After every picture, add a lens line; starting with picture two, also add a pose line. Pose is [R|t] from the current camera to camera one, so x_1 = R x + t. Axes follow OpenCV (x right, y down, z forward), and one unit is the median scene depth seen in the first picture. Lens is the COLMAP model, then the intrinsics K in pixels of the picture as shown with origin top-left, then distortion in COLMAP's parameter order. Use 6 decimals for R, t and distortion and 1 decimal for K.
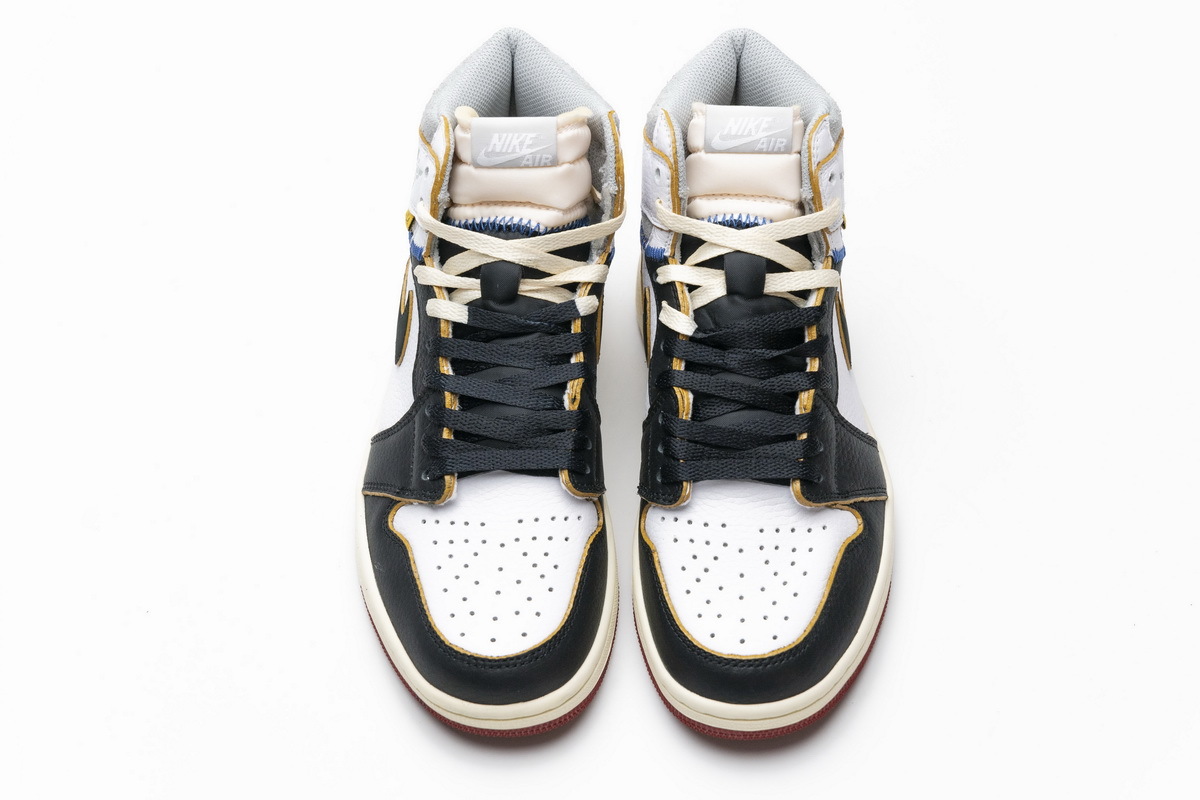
lens RADIAL K [[2036.4, 0, 600.0], [0, 2036.4, 400.0], [0, 0, 1]] dist [0.069203, 0.019075]
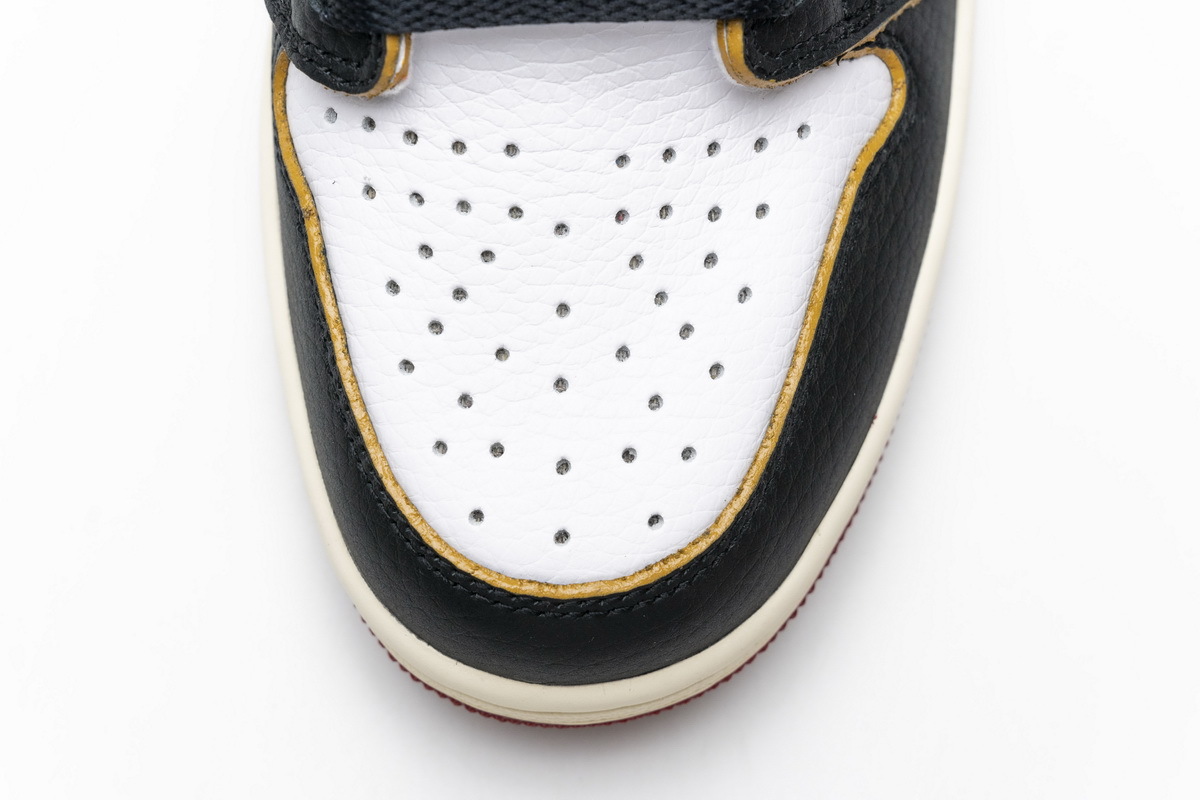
lens RADIAL K [[2240.6, 0, 600.0], [0, 2240.6, 400.0], [0, 0, 1]] dist [0.021415, -0.038058]
pose [[0.996289, -0.026762, 0.081810, 0.044003], [-0.020264, 0.850800, 0.525098, -0.098956], [-0.083657, -0.524807, 0.847100, 0.664362]]
